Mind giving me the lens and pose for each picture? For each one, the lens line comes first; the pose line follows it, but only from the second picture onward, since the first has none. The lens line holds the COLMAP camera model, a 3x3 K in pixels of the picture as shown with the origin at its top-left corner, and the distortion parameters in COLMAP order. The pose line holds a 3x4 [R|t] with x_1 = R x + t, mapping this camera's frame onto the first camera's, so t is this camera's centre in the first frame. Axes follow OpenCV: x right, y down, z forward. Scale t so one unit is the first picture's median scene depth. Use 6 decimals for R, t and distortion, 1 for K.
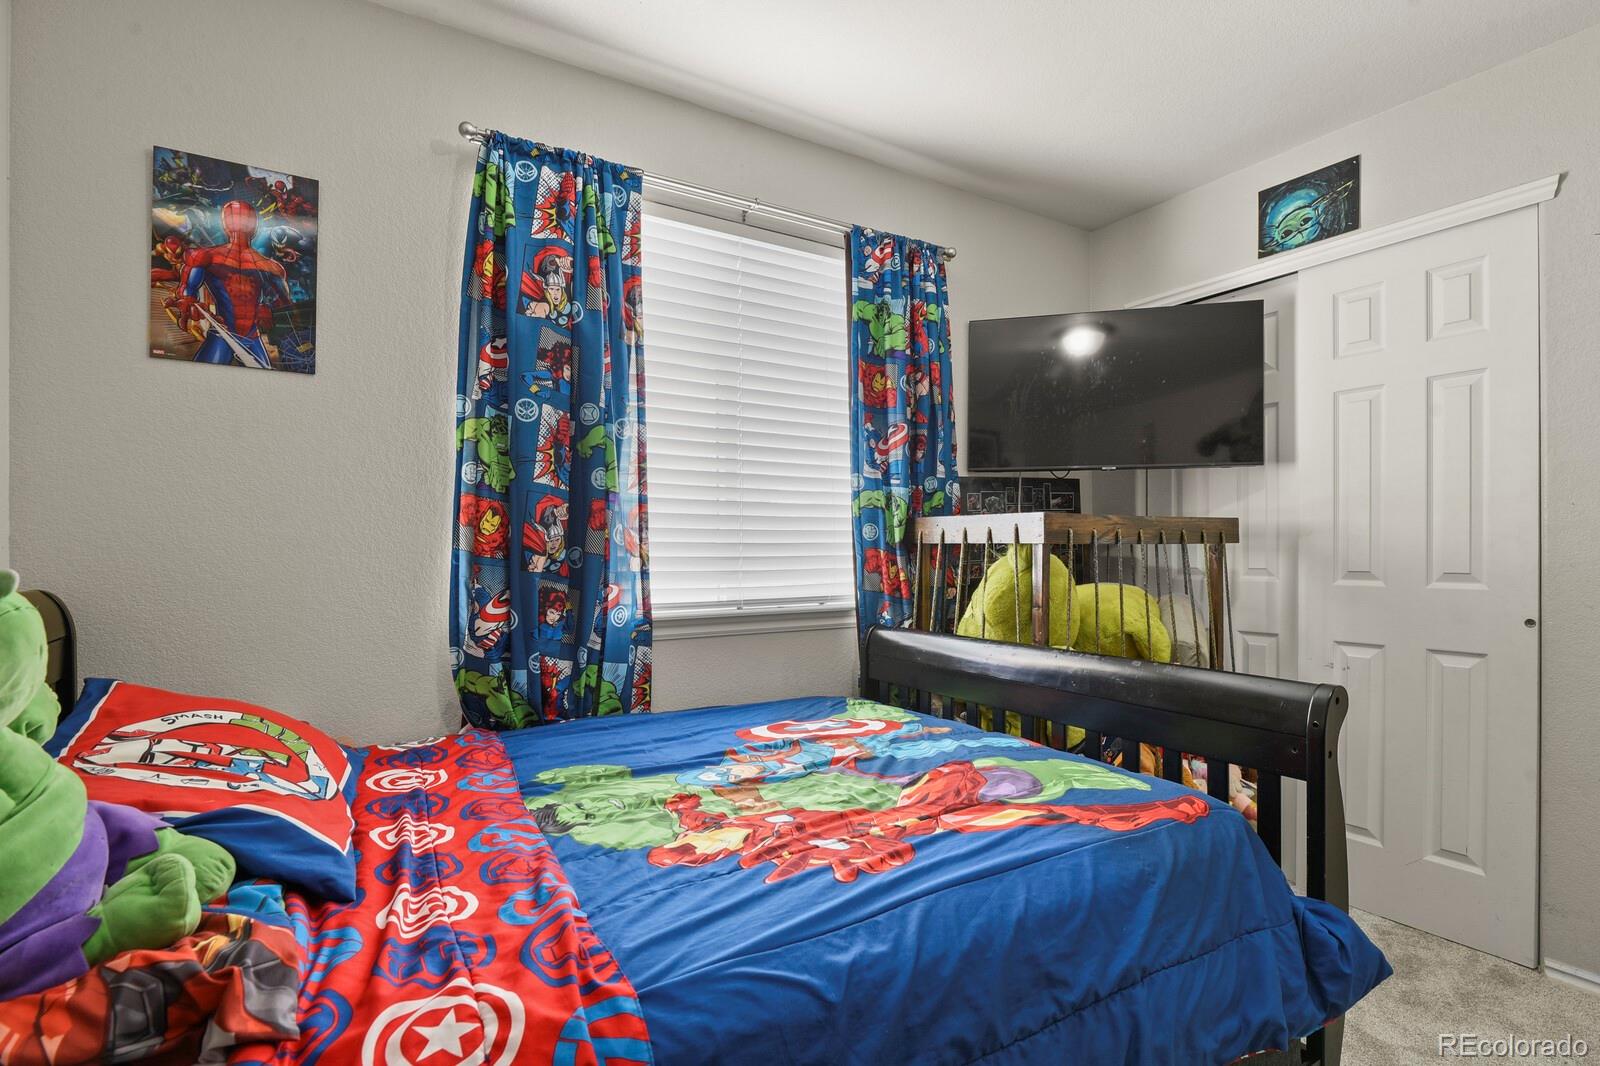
lens RADIAL K [[755.6, 0, 799.8], [0, 755.6, 550.8], [0, 0, 1]] dist [-0.002670, -0.001262]
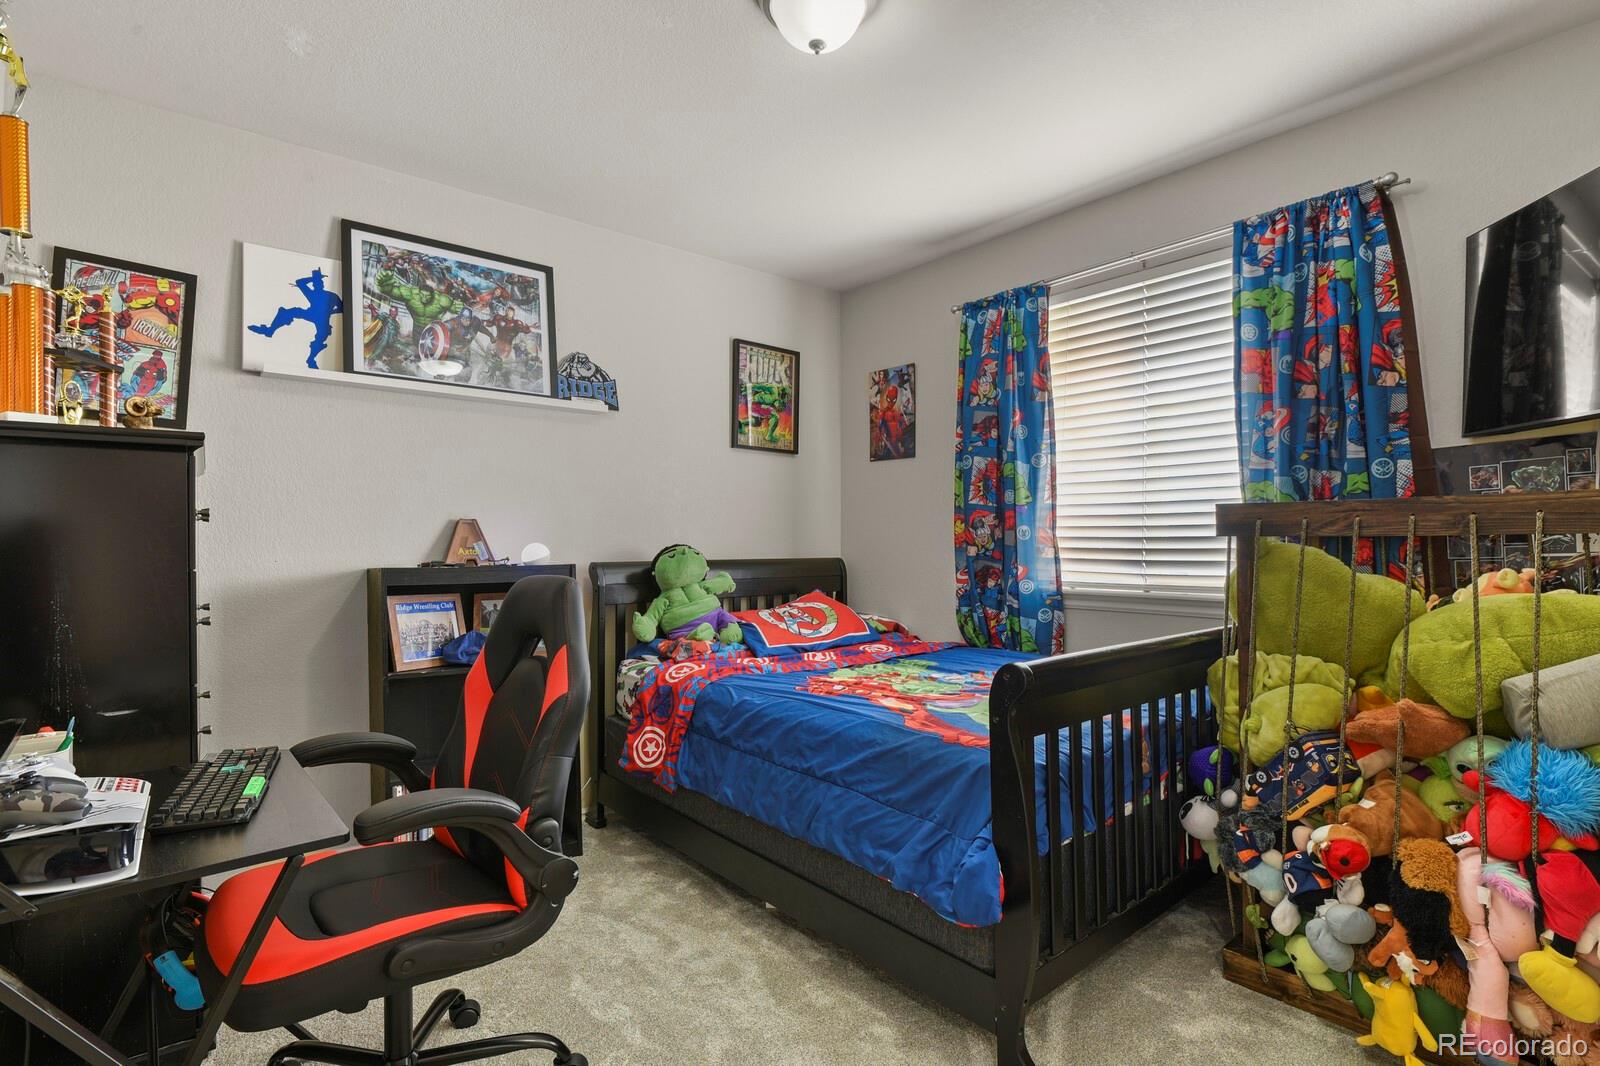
lens RADIAL K [[755.6, 0, 797.3], [0, 755.6, 530.8], [0, 0, 1]] dist [-0.002670, -0.001262]
pose [[0.168488, -0.014752, -0.985593, 1.120628], [0.003381, 0.999891, -0.014388, -0.004320], [0.985698, -0.000908, 0.168520, 0.286623]]
